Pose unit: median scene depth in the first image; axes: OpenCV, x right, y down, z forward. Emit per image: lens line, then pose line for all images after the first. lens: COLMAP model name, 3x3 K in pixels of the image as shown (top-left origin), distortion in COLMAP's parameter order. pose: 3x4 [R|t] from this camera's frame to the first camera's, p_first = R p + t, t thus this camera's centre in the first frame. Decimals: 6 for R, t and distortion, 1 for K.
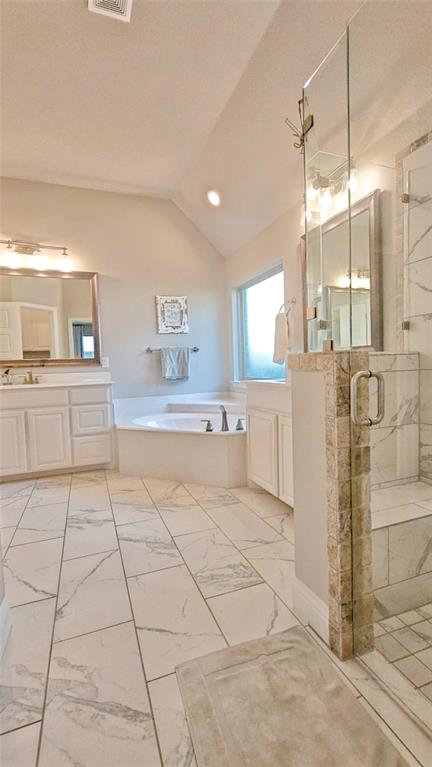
lens RADIAL K [[346.6, 0, 213.9], [0, 346.6, 382.0], [0, 0, 1]] dist [-0.000651, 0.000586]
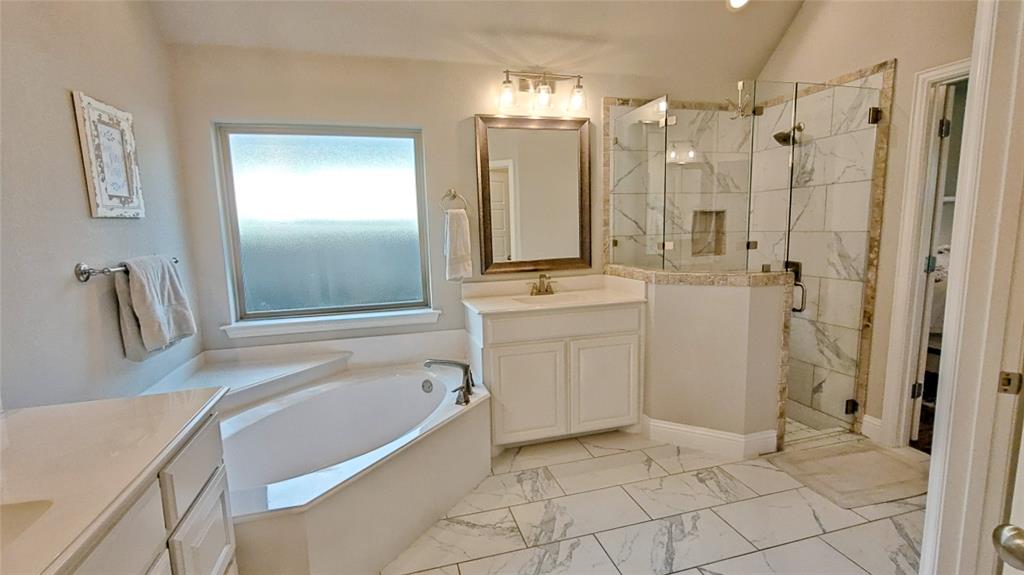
lens RADIAL K [[462.8, 0, 507.3], [0, 462.8, 289.7], [0, 0, 1]] dist [-0.000651, 0.000586]
pose [[0.084242, -0.100439, 0.991370, -0.762299], [0.073323, 0.992835, 0.094357, -0.119537], [-0.993744, 0.064741, 0.091003, 0.823449]]
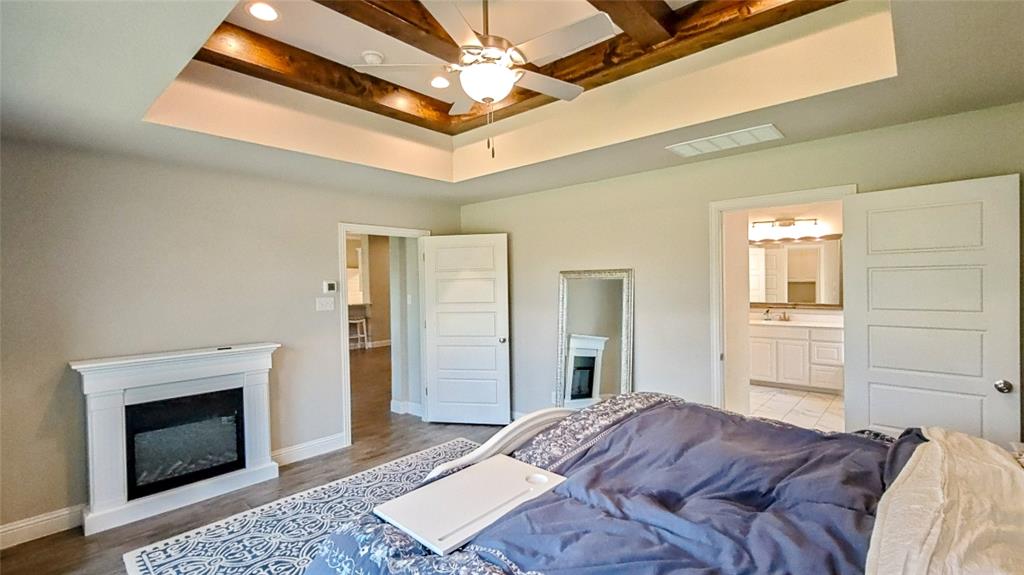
lens RADIAL K [[462.8, 0, 512.5], [0, 462.8, 289.2], [0, 0, 1]] dist [-0.000651, 0.000586]
pose [[0.468080, 0.042200, -0.882678, 0.700816], [-0.046177, 0.998662, 0.023258, -0.135492], [0.882479, 0.029873, 0.469402, -0.981838]]
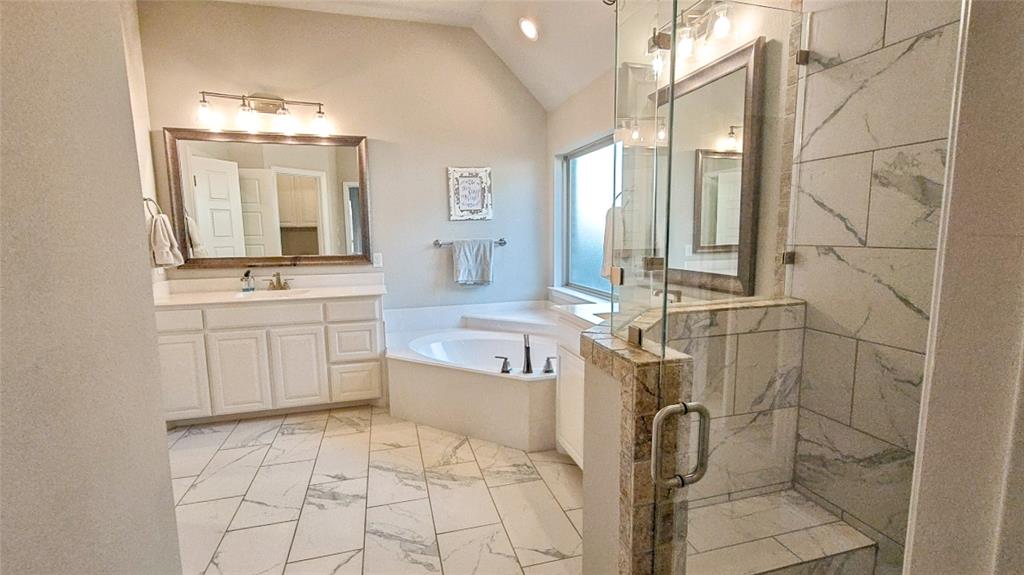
lens RADIAL K [[462.8, 0, 508.8], [0, 462.8, 289.8], [0, 0, 1]] dist [-0.000651, 0.000586]
pose [[0.995658, 0.032707, -0.087155, 0.070040], [-0.025616, 0.996362, 0.081275, -0.105912], [0.089496, -0.078689, 0.992874, 0.054668]]
